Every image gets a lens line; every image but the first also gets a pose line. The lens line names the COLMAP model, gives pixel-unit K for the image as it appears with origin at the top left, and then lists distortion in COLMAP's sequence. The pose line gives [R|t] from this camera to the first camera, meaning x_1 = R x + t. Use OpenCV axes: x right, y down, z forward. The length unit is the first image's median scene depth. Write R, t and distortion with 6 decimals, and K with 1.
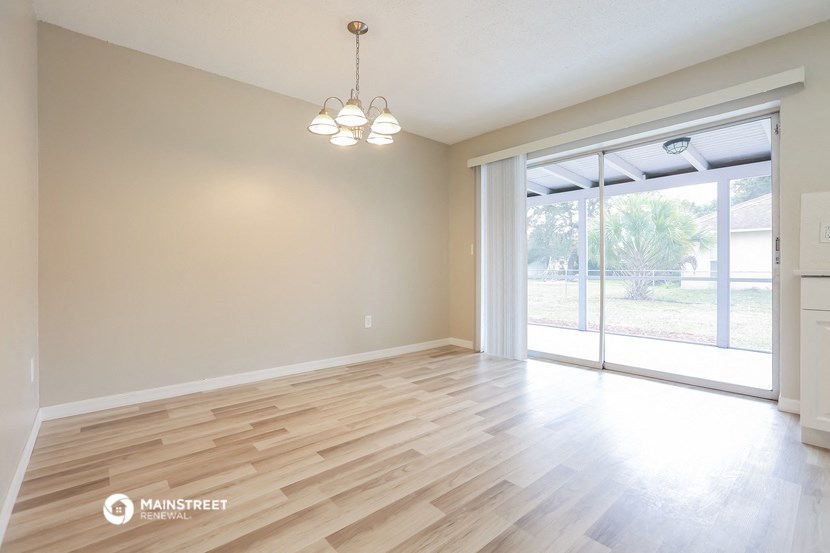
lens RADIAL K [[377.5, 0, 415.3], [0, 377.5, 271.6], [0, 0, 1]] dist [-0.040207, 0.000598]
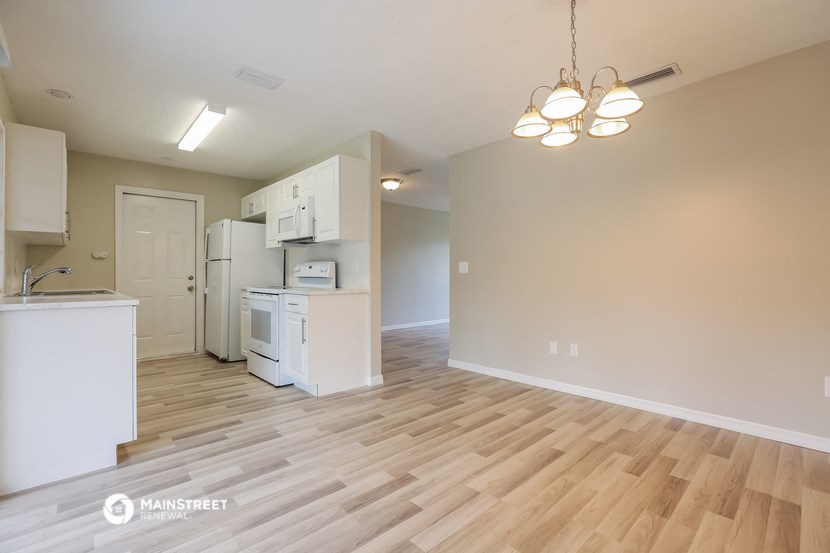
lens RADIAL K [[377.5, 0, 411.3], [0, 377.5, 274.4], [0, 0, 1]] dist [-0.040207, 0.000598]
pose [[-0.999694, 0.002423, -0.024635, 0.214328], [0.002255, 0.999974, 0.006839, -0.072917], [0.024651, 0.006782, -0.999673, 1.860236]]
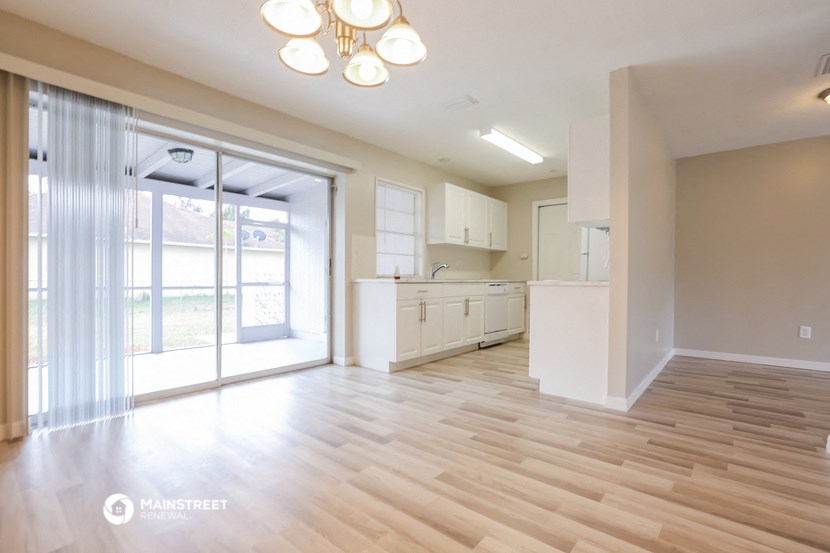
lens RADIAL K [[385.9, 0, 418.4], [0, 385.9, 280.5], [0, 0, 1]] dist [-0.026406, -0.000013]
pose [[-0.155005, -0.007436, 0.987886, -0.811904], [0.002966, 0.999964, 0.007993, -0.013814], [-0.987909, 0.004169, -0.154977, 1.041973]]
